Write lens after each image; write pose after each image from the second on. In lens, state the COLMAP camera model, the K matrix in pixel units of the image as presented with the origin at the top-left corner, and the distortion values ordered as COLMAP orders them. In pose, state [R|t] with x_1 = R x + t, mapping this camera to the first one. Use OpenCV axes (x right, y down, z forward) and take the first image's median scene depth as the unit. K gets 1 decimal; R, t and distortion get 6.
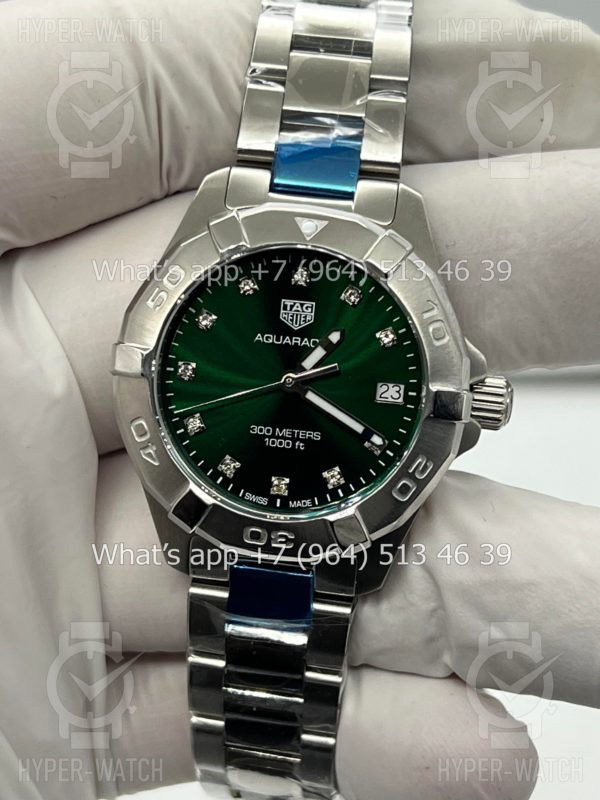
lens RADIAL K [[2031.8, 0, 297.2], [0, 2031.8, 398.6], [0, 0, 1]] dist [0.417580, 0.000000]
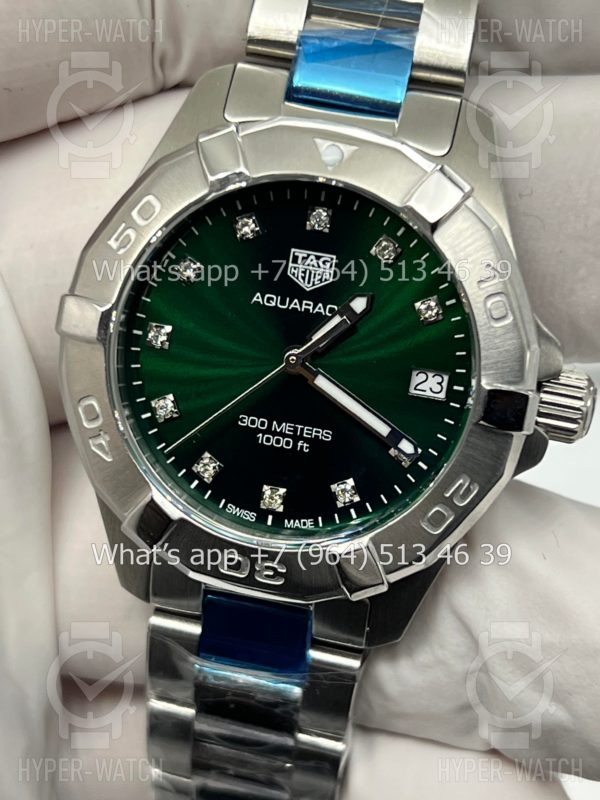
lens RADIAL K [[2031.8, 0, 299.6], [0, 2031.8, 403.6], [0, 0, 1]] dist [0.417580, 0.000000]
pose [[0.996456, 0.067233, -0.050555, 0.036637], [-0.063545, 0.995427, 0.071319, -0.045664], [0.055119, -0.067853, 0.996172, 0.257891]]
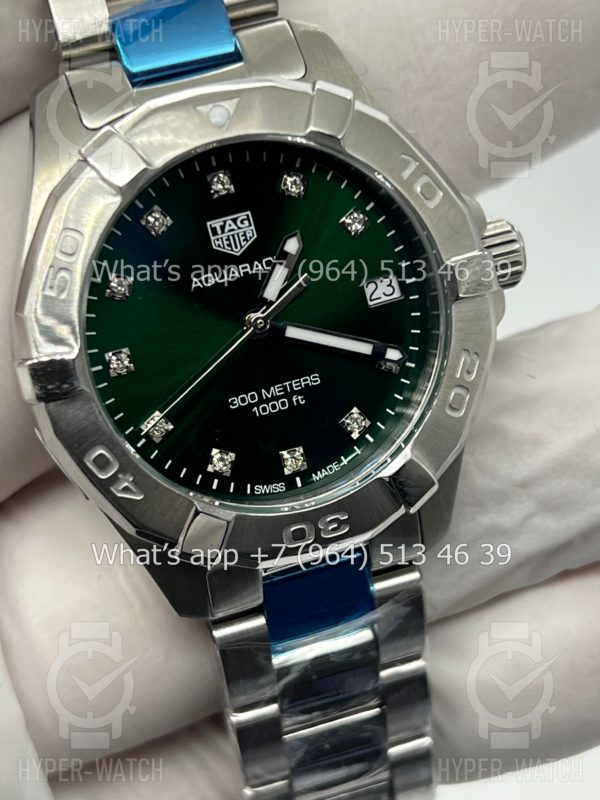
lens RADIAL K [[2031.8, 0, 302.5], [0, 2031.8, 398.4], [0, 0, 1]] dist [0.417580, 0.000000]
pose [[0.881985, -0.370765, 0.290923, -0.213312], [0.347921, 0.928645, 0.128719, -0.072513], [-0.317889, -0.012310, 0.948048, 0.295080]]
